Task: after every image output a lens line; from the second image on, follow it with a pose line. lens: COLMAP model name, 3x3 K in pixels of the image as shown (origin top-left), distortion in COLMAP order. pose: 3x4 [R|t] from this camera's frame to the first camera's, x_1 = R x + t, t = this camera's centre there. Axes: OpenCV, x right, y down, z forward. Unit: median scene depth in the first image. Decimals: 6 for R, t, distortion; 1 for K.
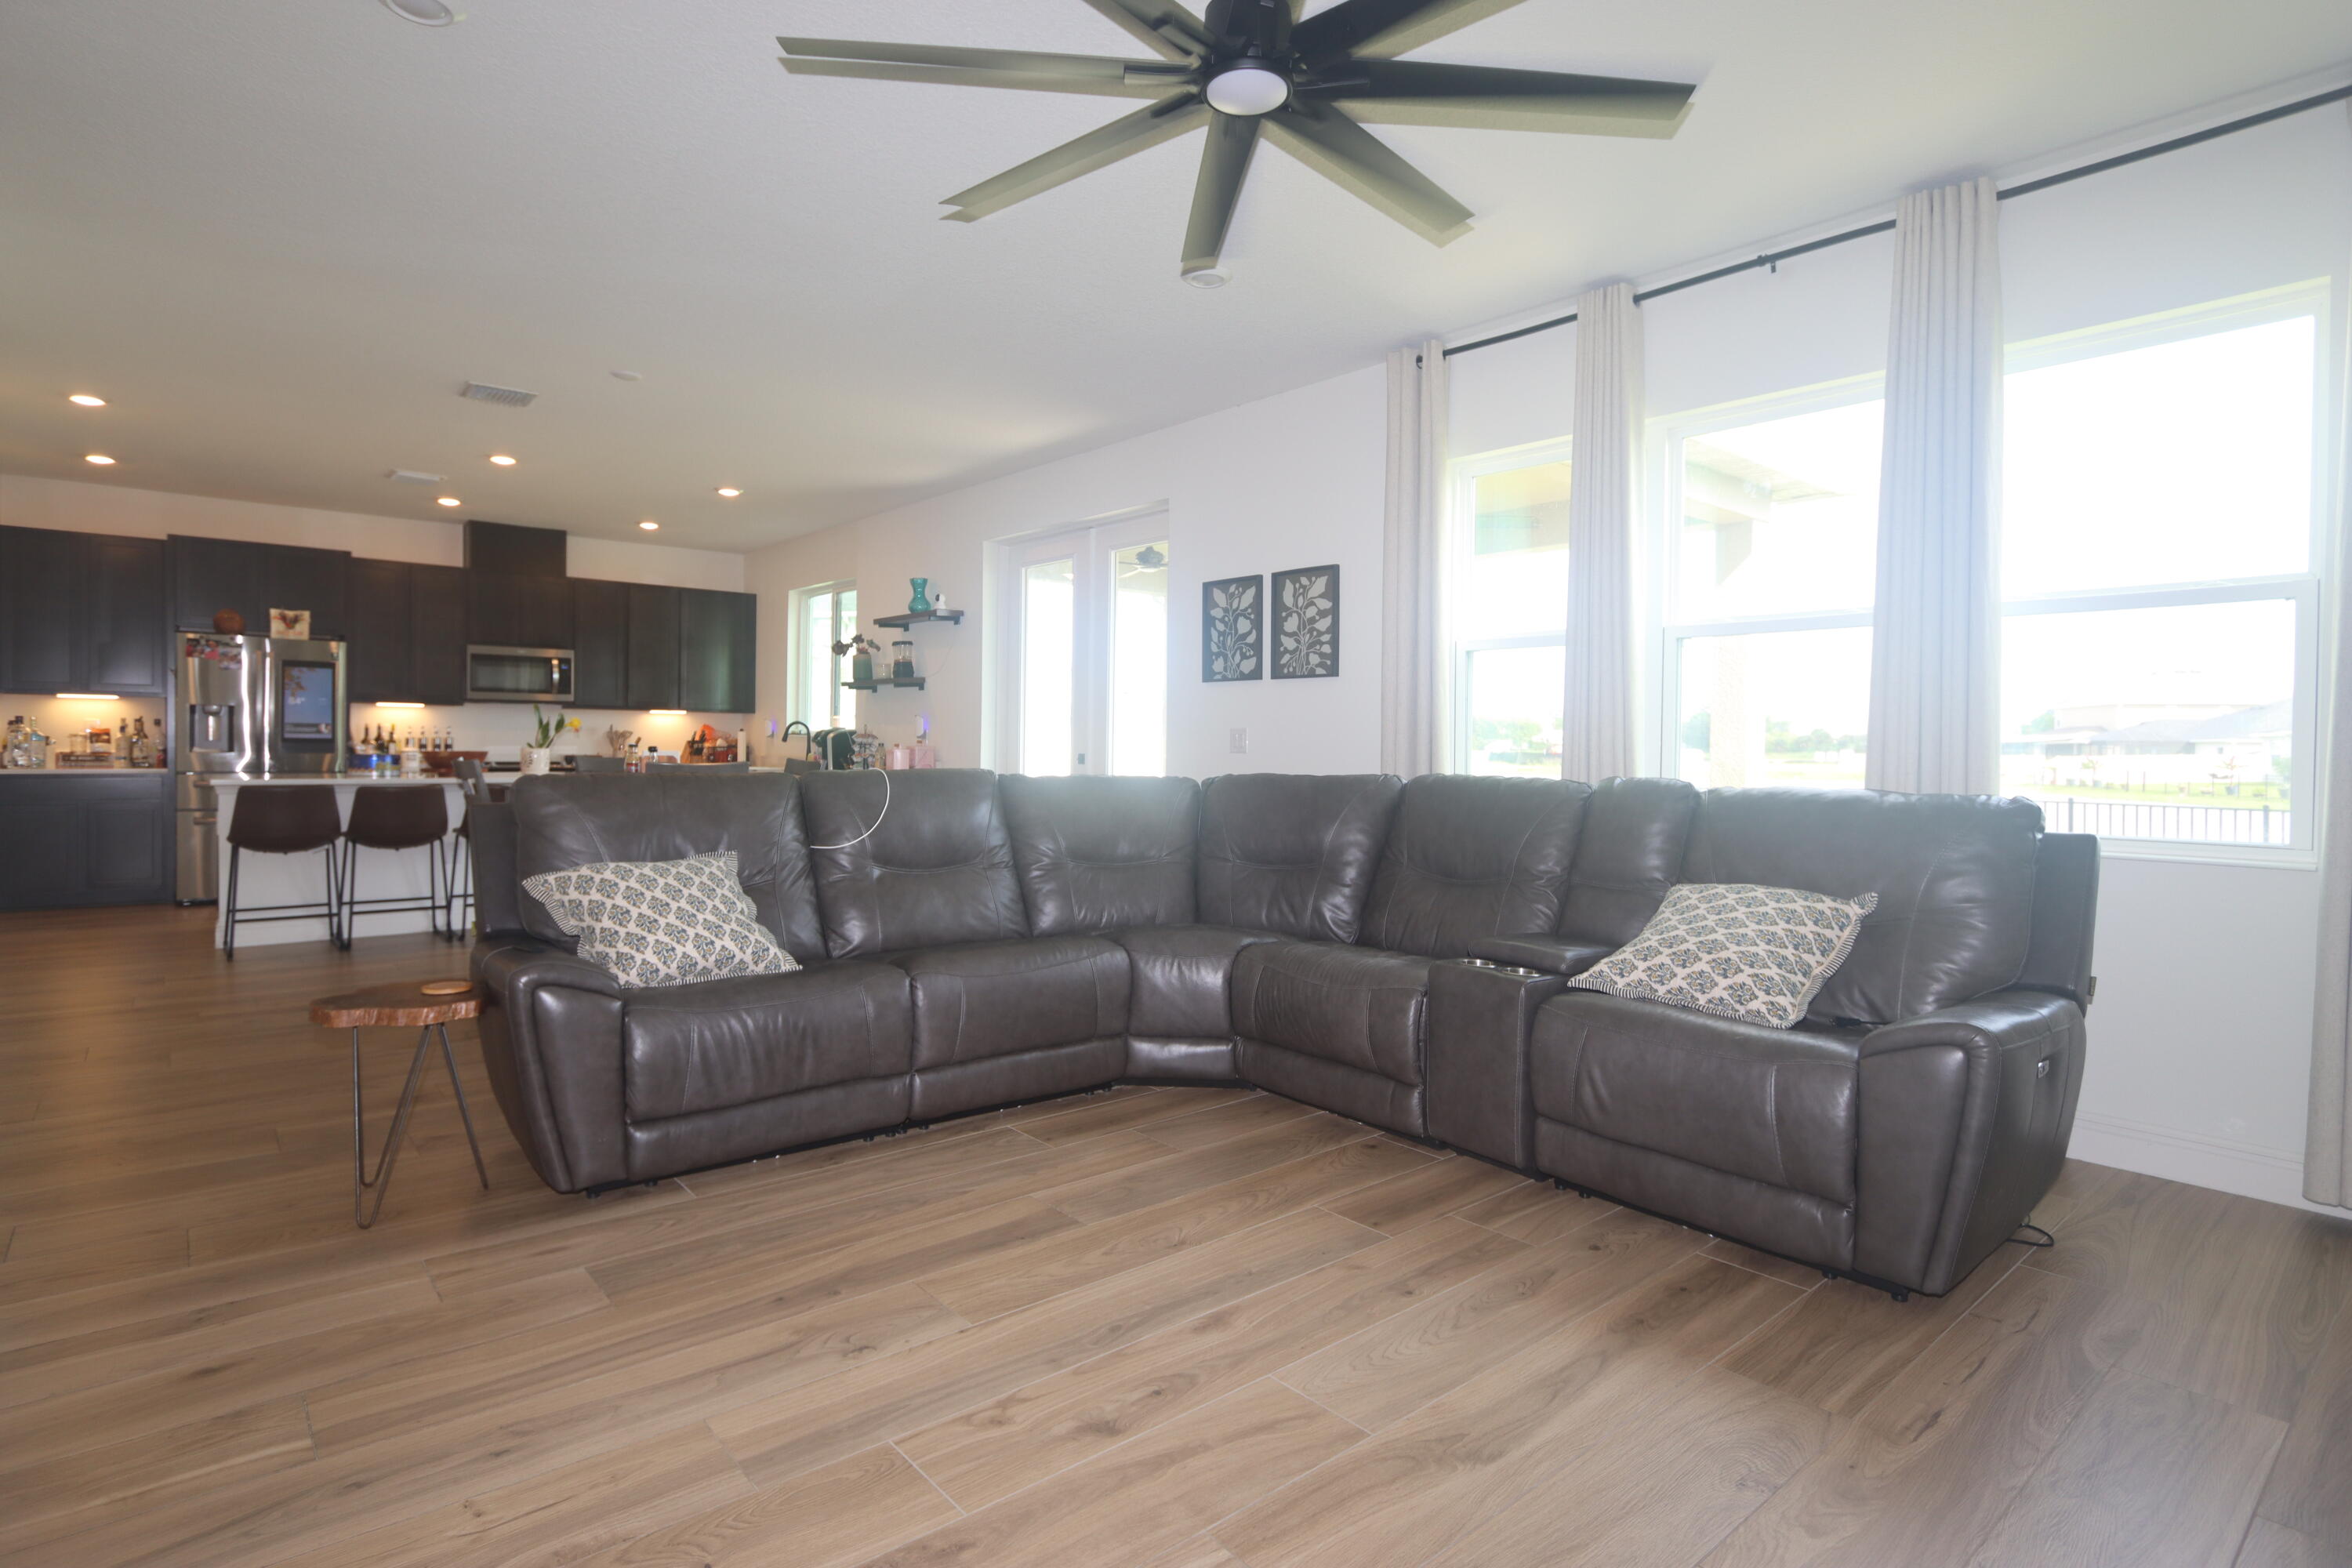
lens RADIAL K [[1202.7, 0, 1169.9], [0, 1202.7, 762.0], [0, 0, 1]] dist [-0.010440, 0.000289]
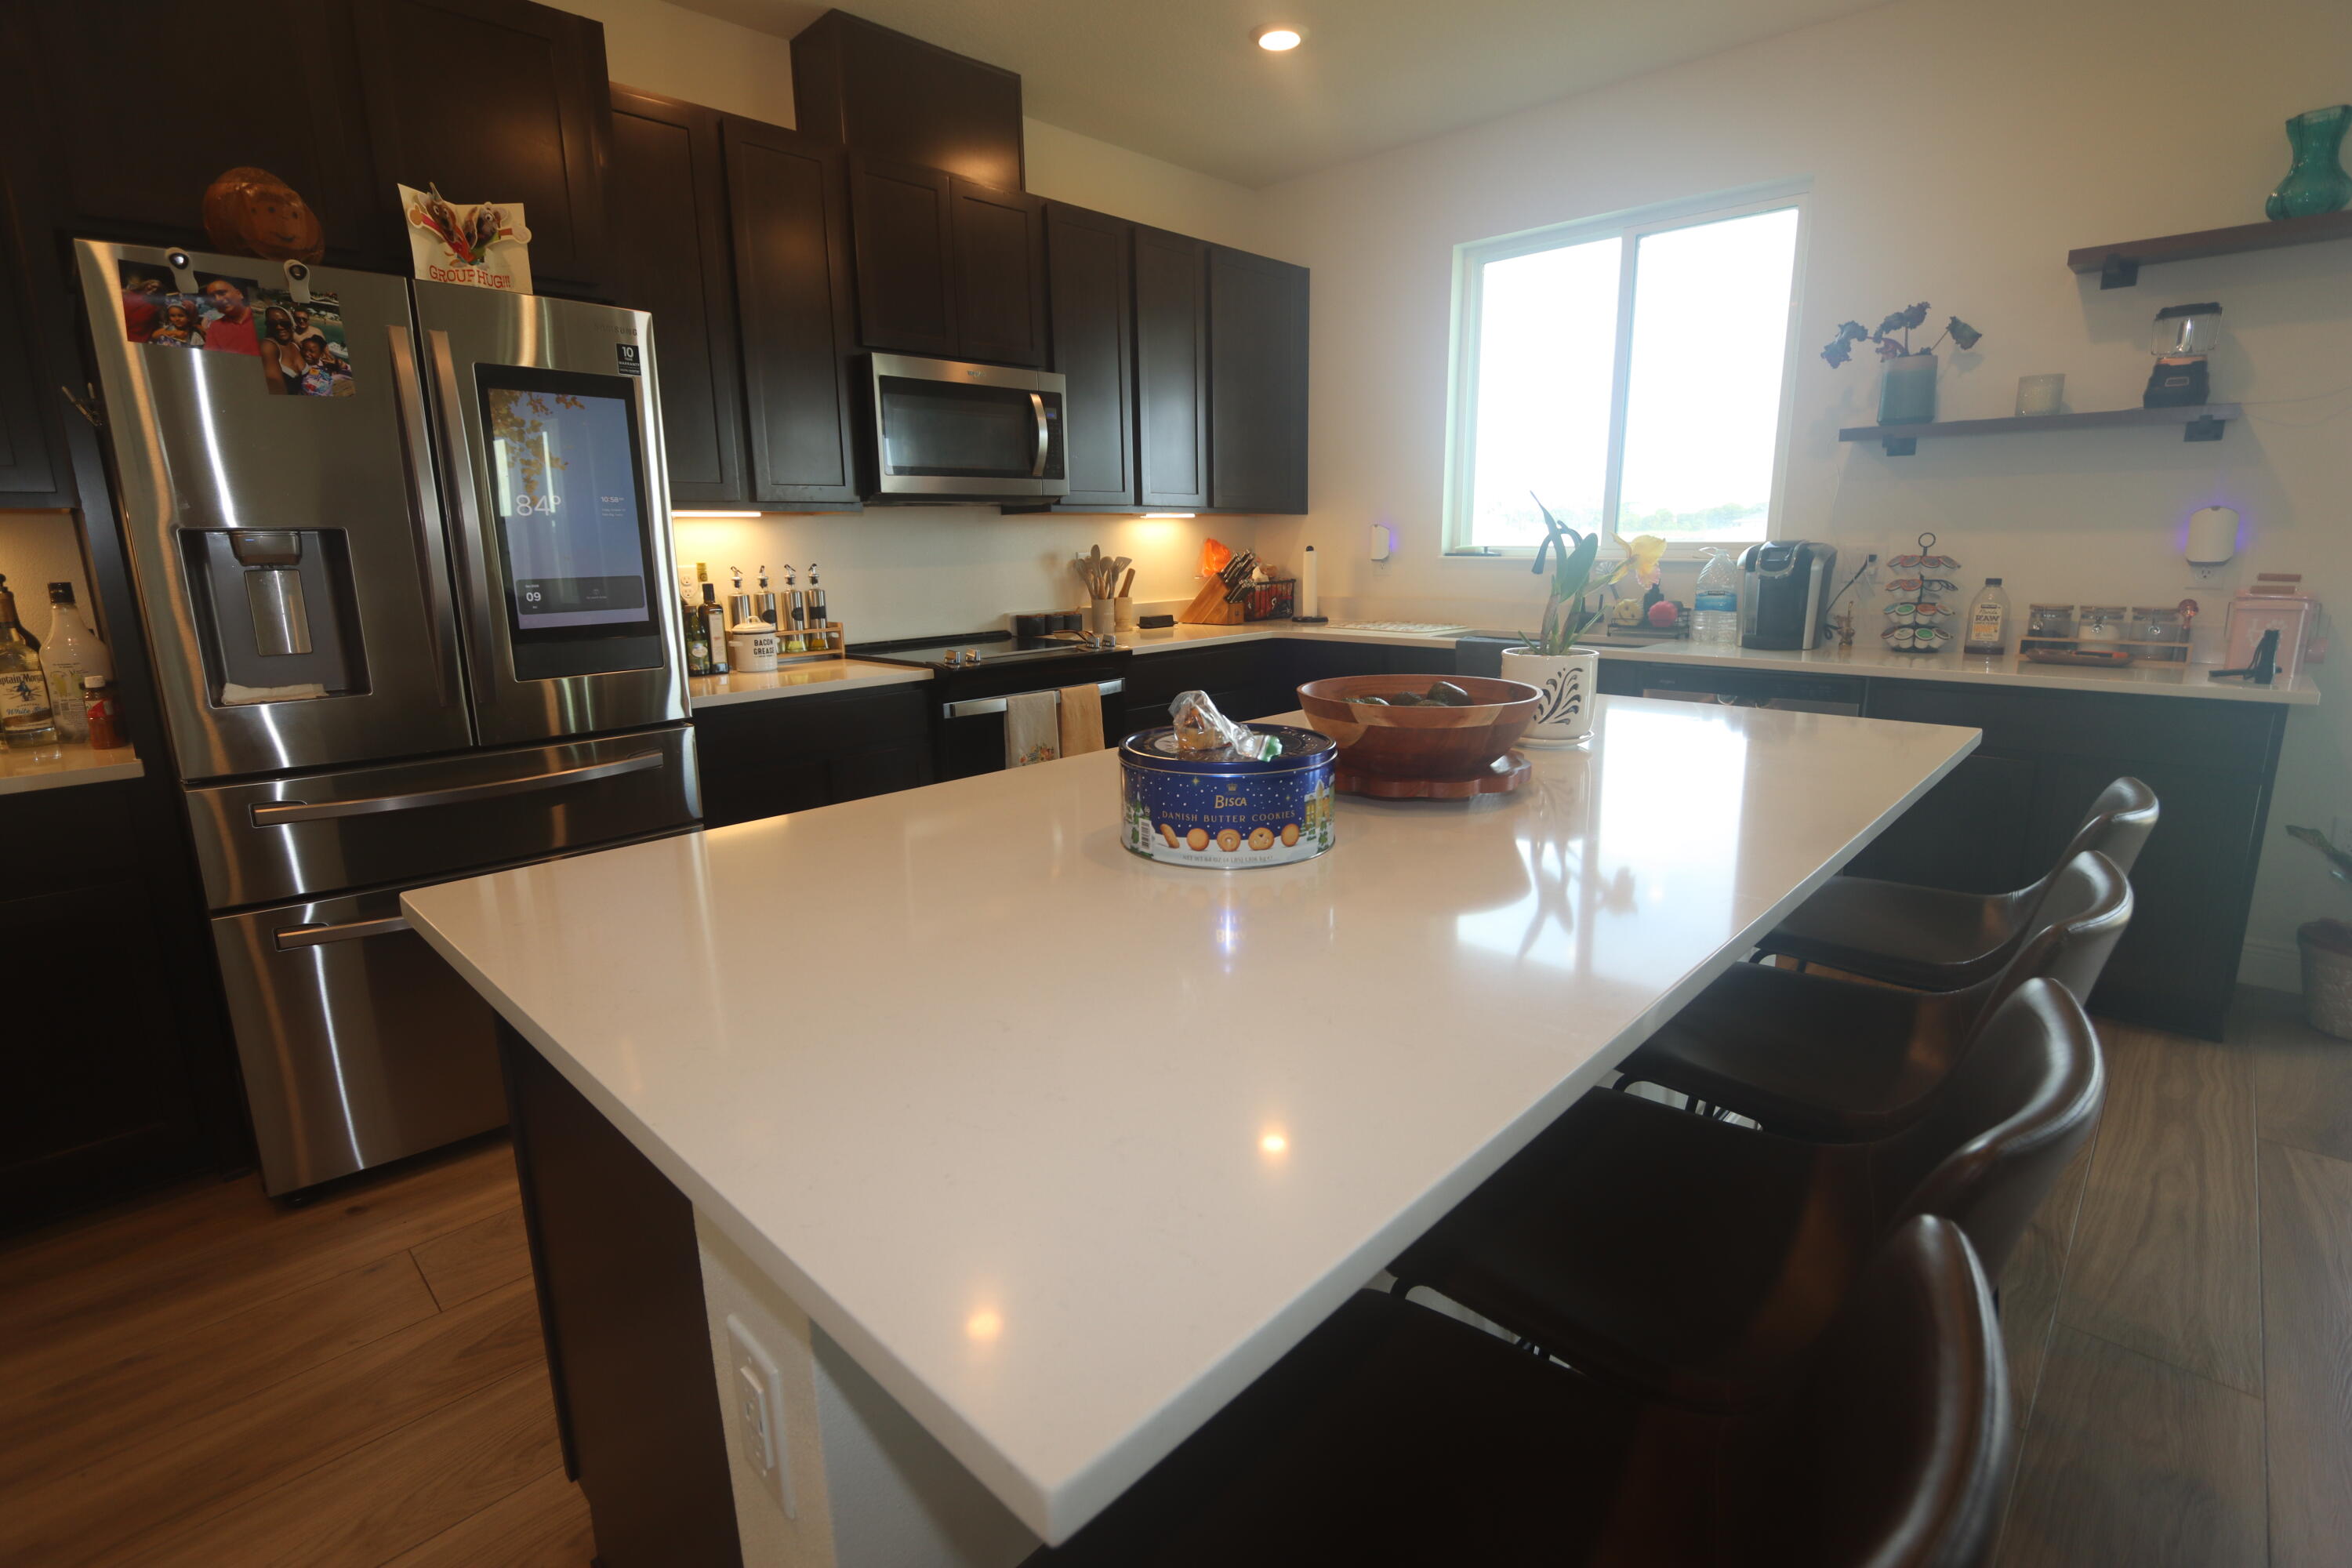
lens RADIAL K [[1085.5, 0, 1176.6], [0, 1085.5, 769.1], [0, 0, 1]] dist [-0.011608, 0.000360]
pose [[0.994170, -0.048760, 0.096170, -1.139207], [0.029116, 0.980177, 0.195971, -0.066091], [-0.103819, -0.192028, 0.975883, 1.333894]]
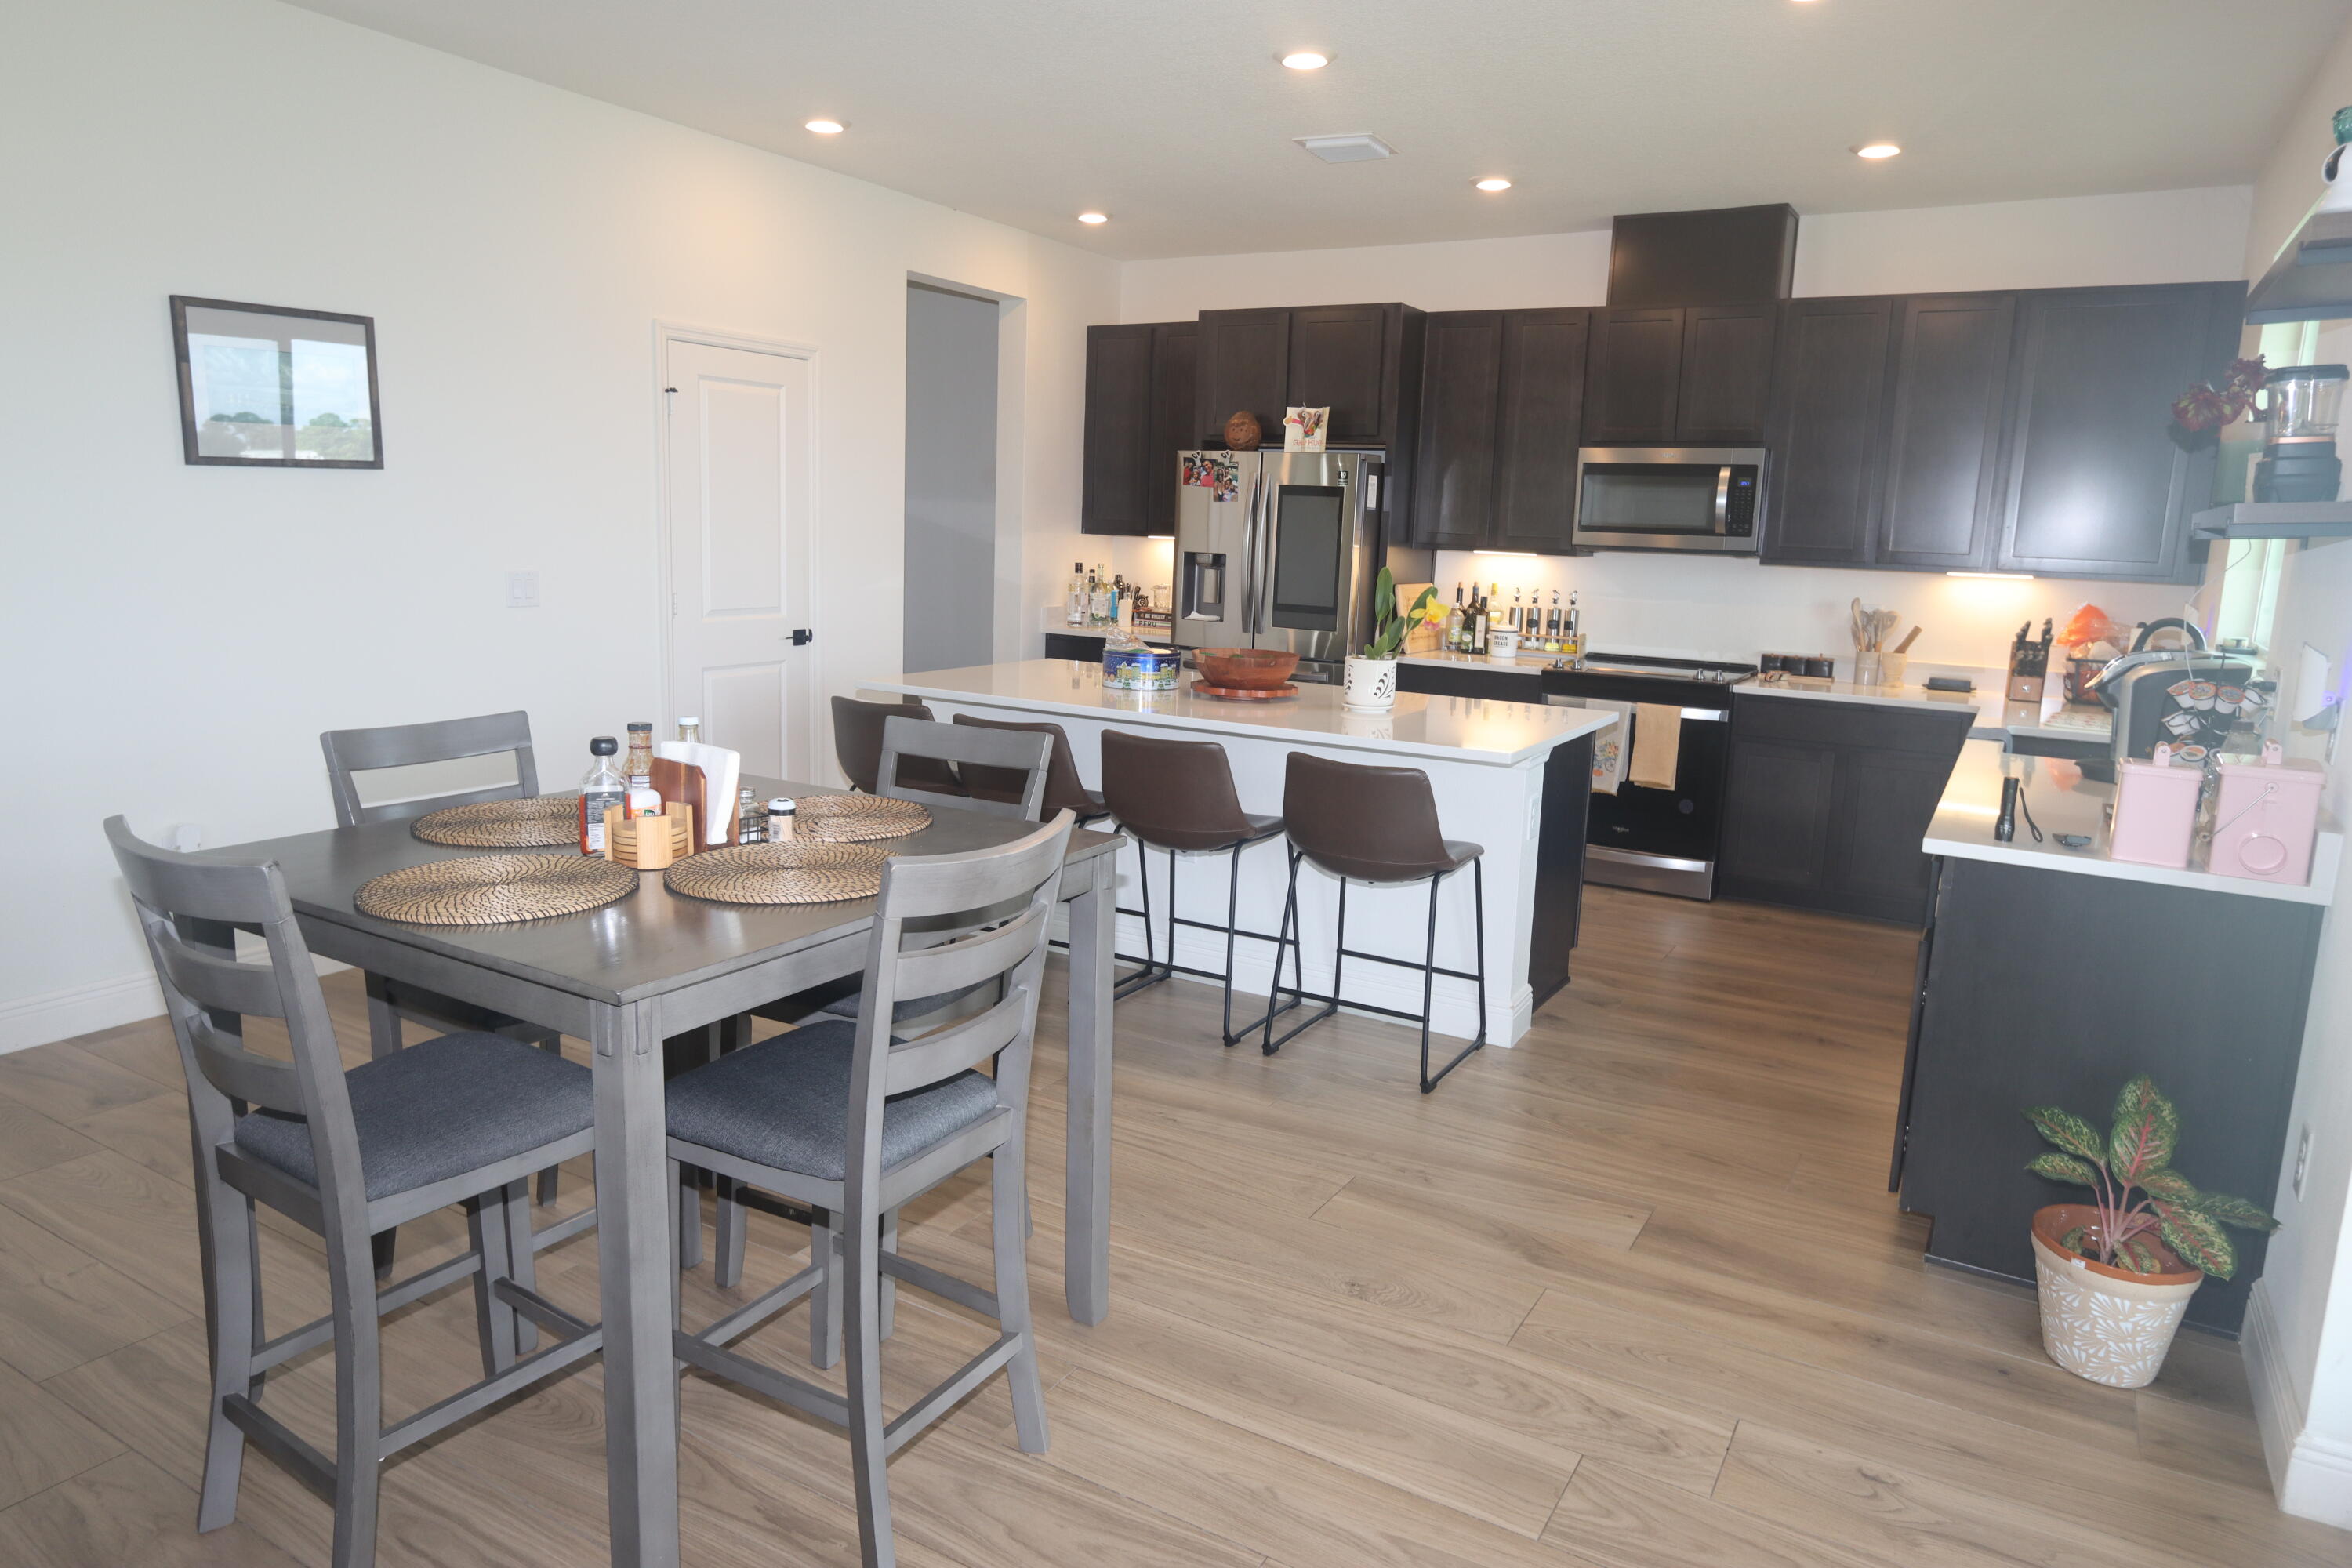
lens RADIAL K [[1453.4, 0, 1178.2], [0, 1453.4, 751.4], [0, 0, 1]] dist [-0.021423, -0.000299]
pose [[0.322632, 0.148647, -0.934780, 0.019297], [-0.044859, 0.988883, 0.141768, -0.096980], [0.945461, -0.003805, 0.325713, 1.297083]]
